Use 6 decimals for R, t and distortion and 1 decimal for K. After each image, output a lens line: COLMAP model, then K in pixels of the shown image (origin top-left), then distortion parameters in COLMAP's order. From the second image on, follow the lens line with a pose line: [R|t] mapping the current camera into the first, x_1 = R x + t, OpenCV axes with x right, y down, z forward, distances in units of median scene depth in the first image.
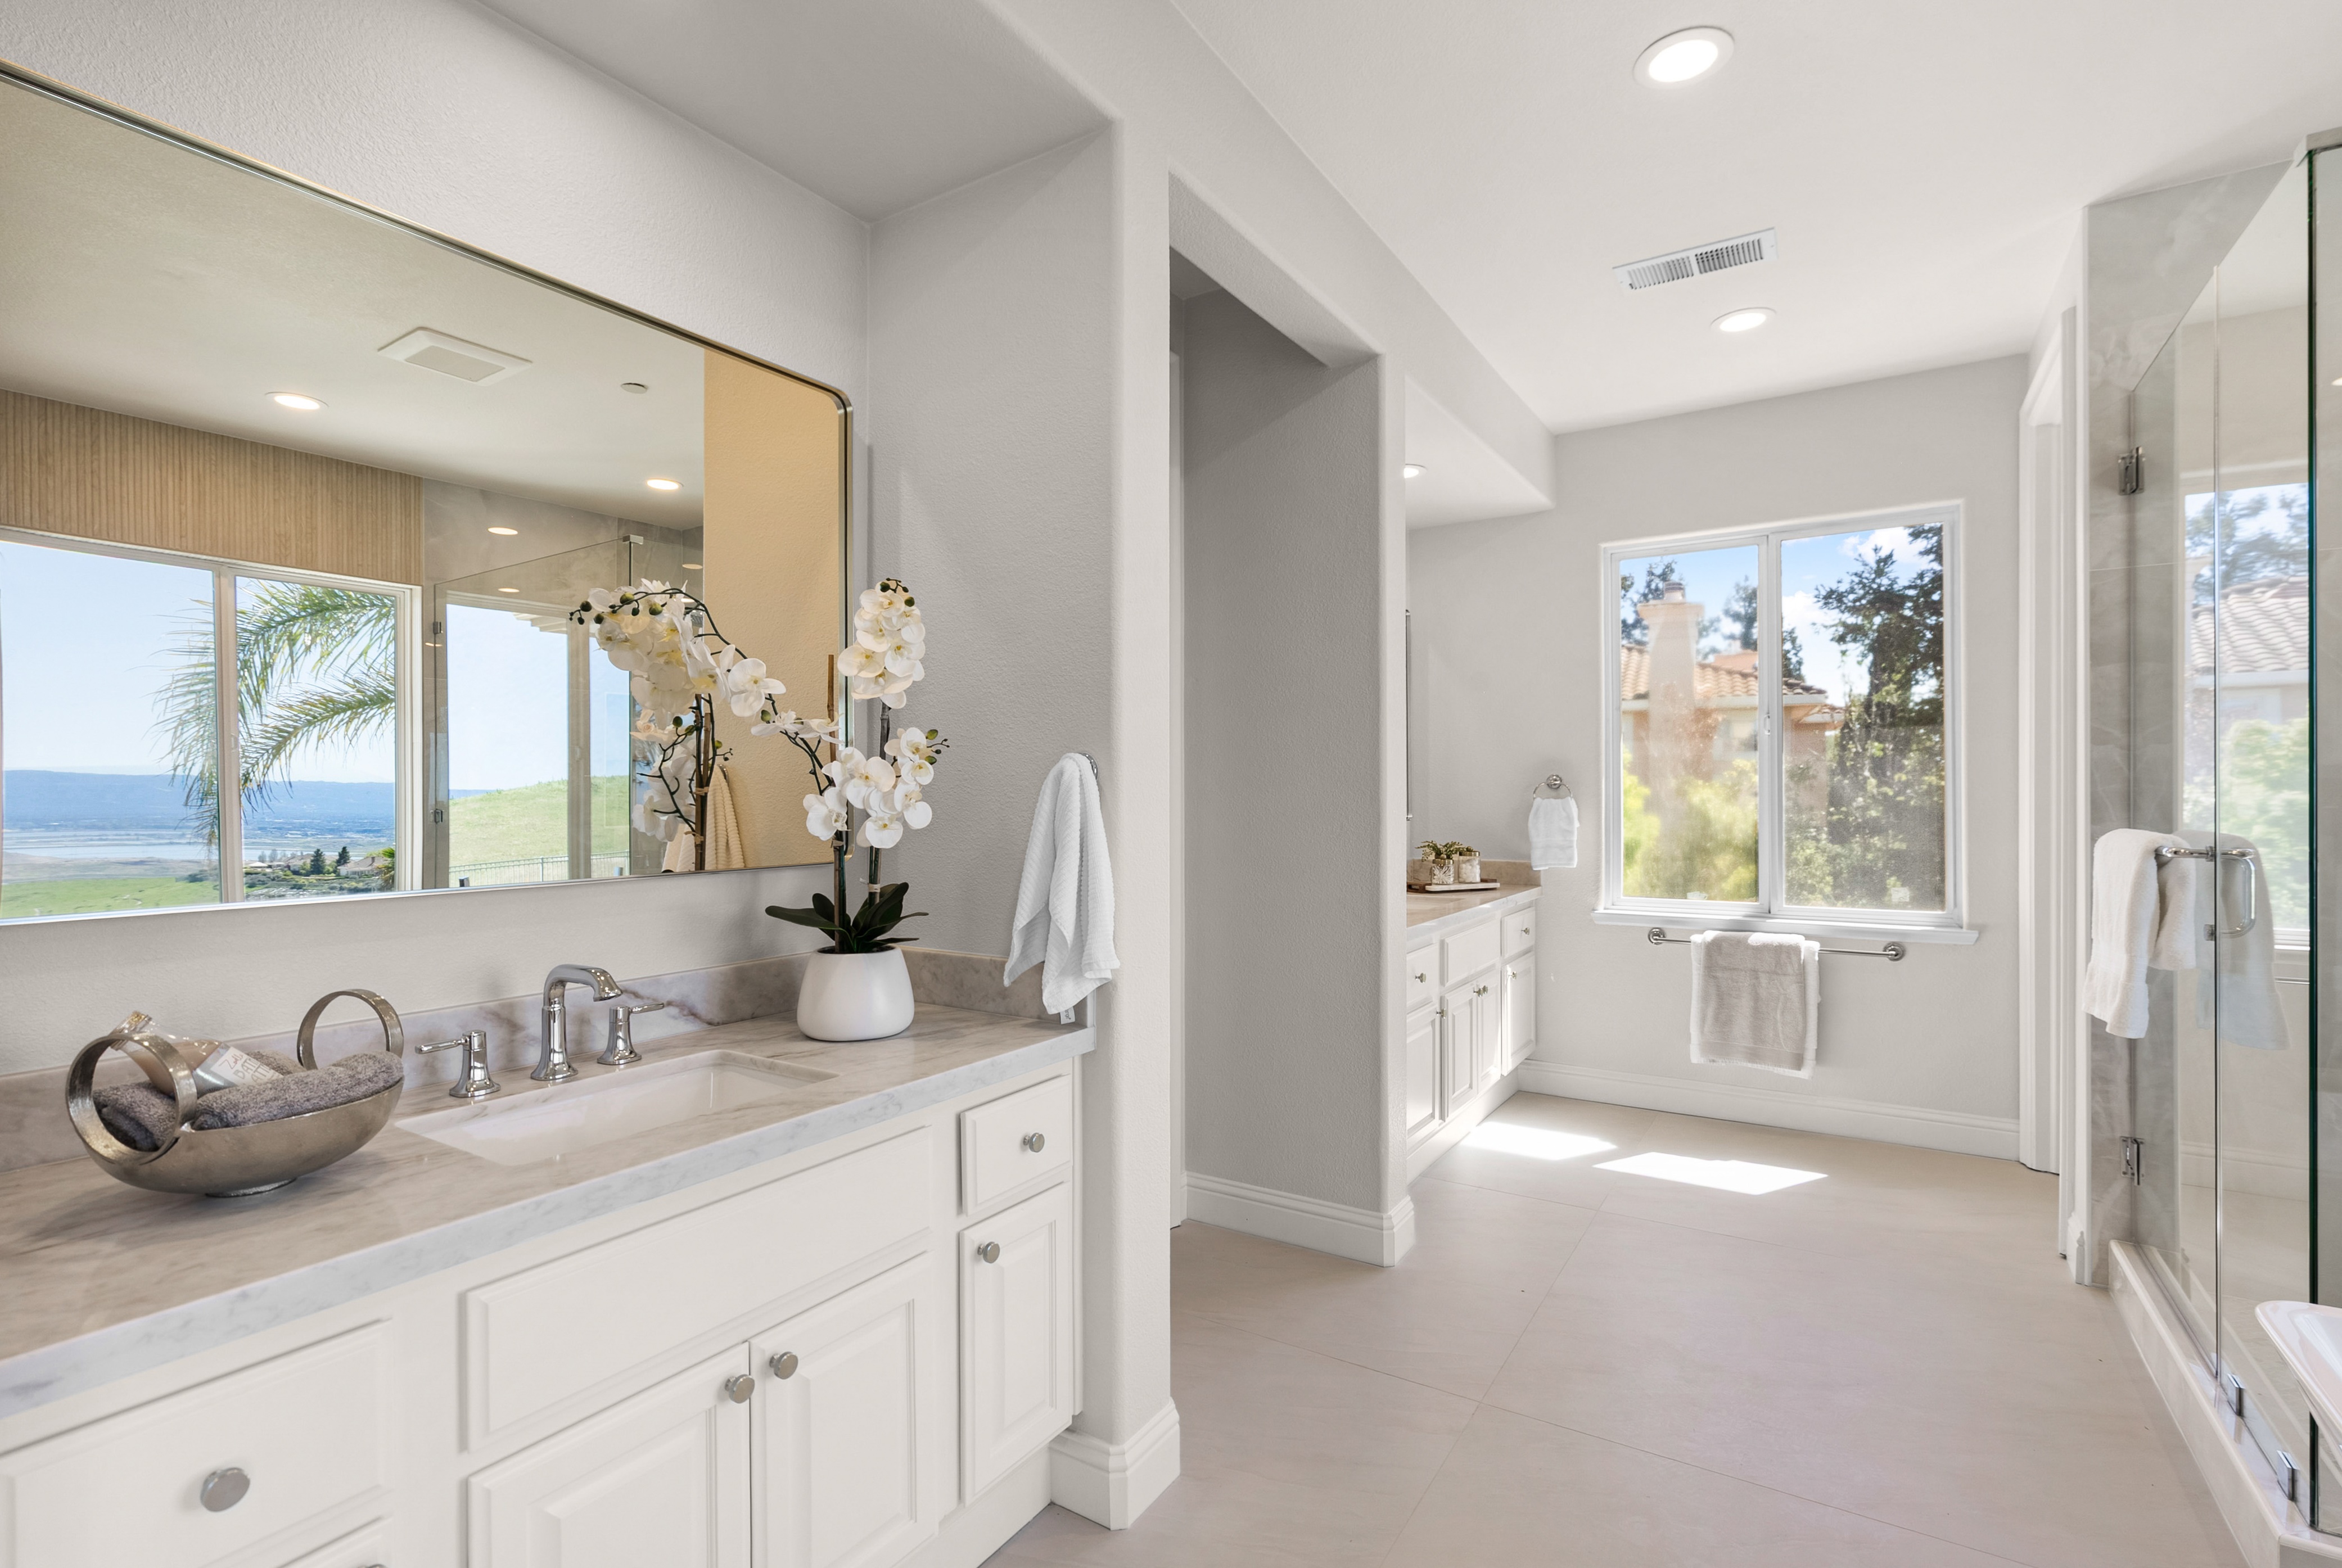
lens RADIAL K [[1098.2, 0, 1172.8], [0, 1098.2, 798.3], [0, 0, 1]] dist [-0.003722, -0.000524]
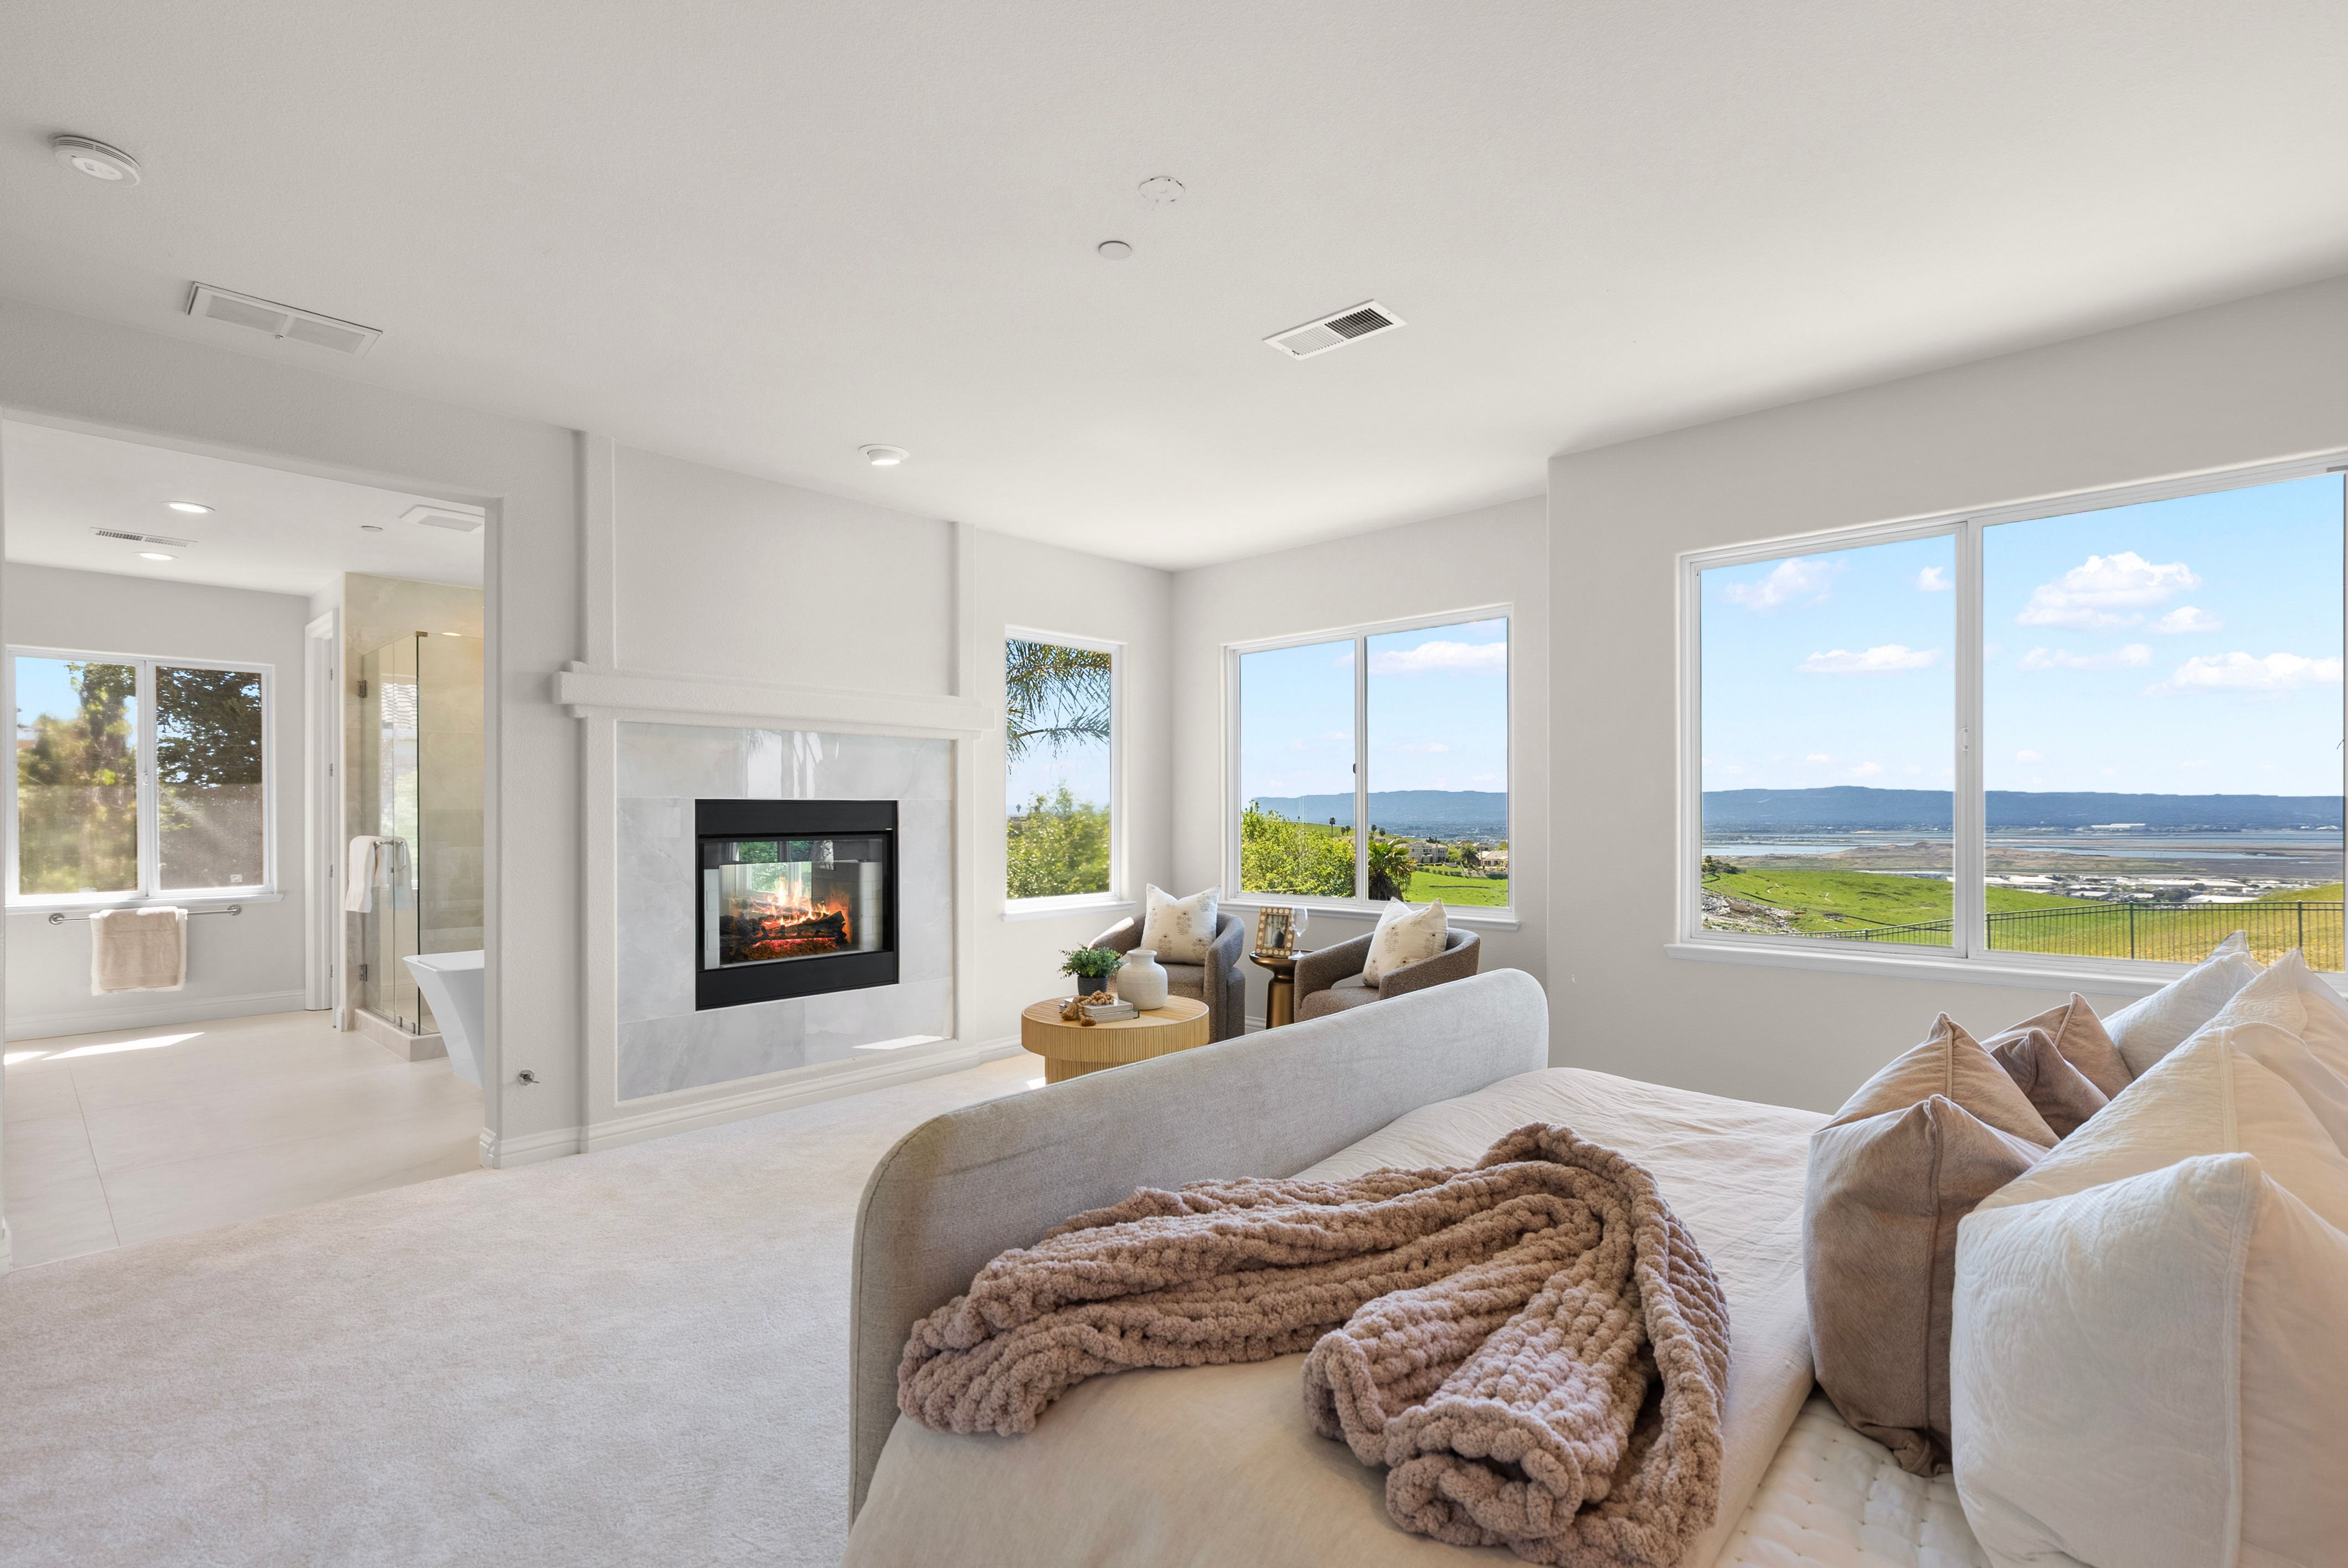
lens RADIAL K [[1079.7, 0, 1175.4], [0, 1079.7, 812.4], [0, 0, 1]] dist [-0.002960, -0.000230]
pose [[0.186688, 0.003627, 0.982413, -1.245343], [0.005139, 0.999976, -0.004668, -0.005778], [-0.982406, 0.005920, 0.186665, -1.332878]]
